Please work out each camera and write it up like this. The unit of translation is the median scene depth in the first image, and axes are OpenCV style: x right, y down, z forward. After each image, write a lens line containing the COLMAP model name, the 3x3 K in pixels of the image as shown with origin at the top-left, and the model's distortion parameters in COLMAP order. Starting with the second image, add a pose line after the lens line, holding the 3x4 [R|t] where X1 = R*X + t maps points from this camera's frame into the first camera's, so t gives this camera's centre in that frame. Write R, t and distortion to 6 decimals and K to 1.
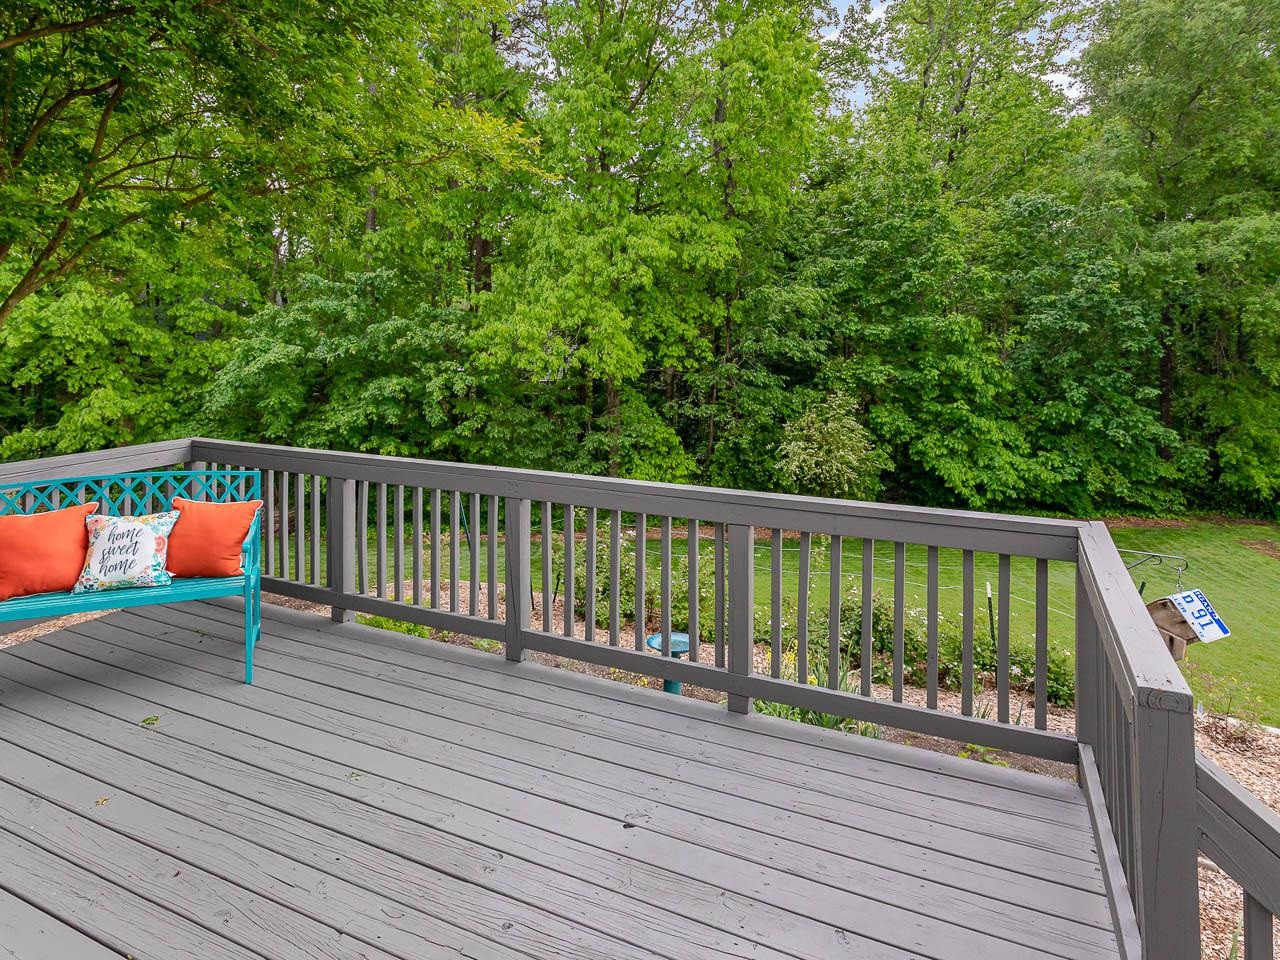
lens RADIAL K [[748.5, 0, 643.9], [0, 748.5, 345.8], [0, 0, 1]] dist [-0.000873, 0.006899]
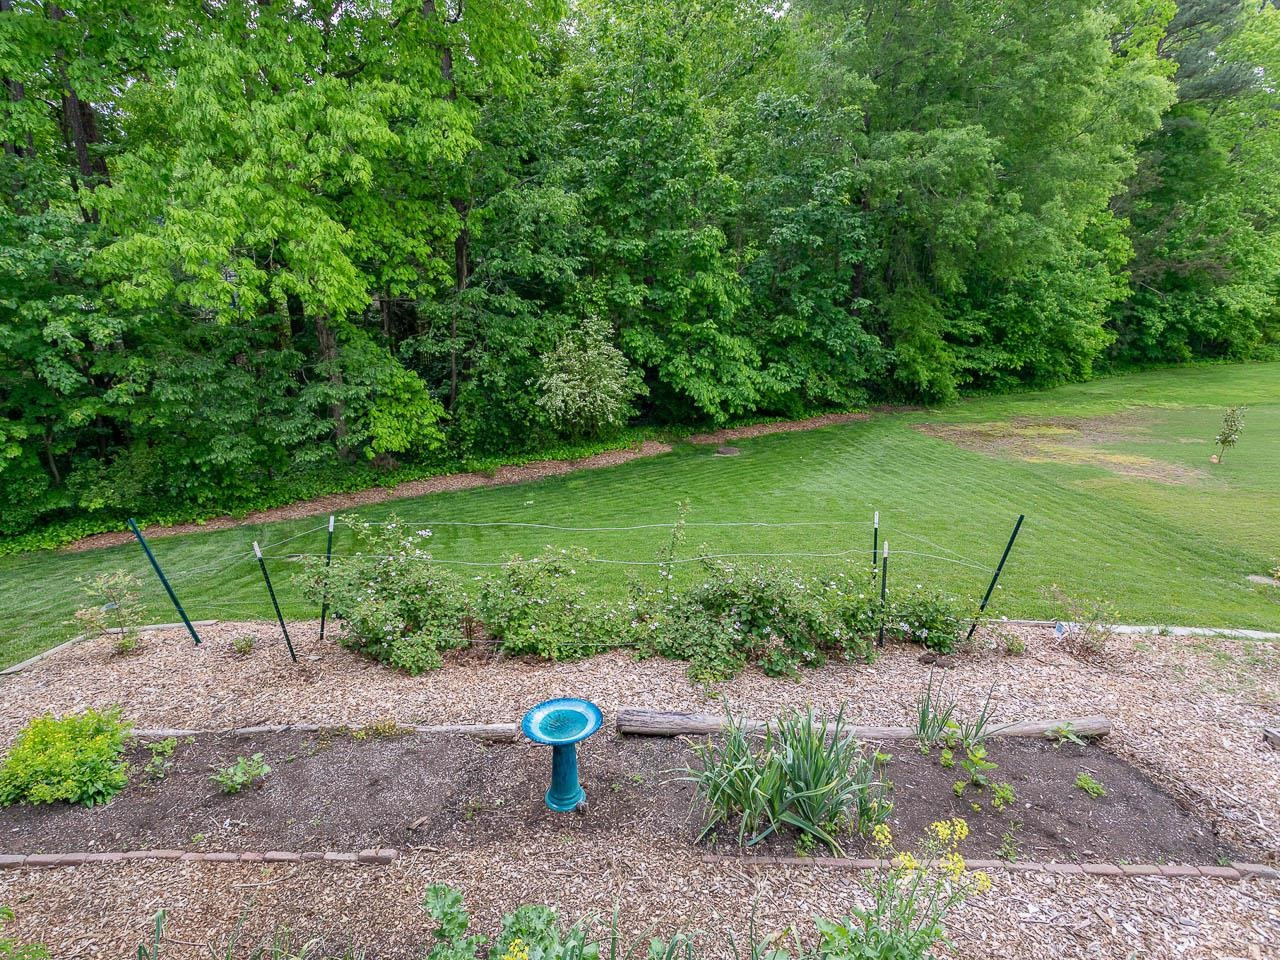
lens RADIAL K [[696.2, 0, 634.4], [0, 696.2, 475.5], [0, 0, 1]] dist [0.005990, -0.000695]
pose [[0.918243, -0.133468, 0.372850, -0.042151], [0.020652, 0.956353, 0.291482, 0.000373], [-0.395480, -0.259951, 0.880921, 0.183206]]
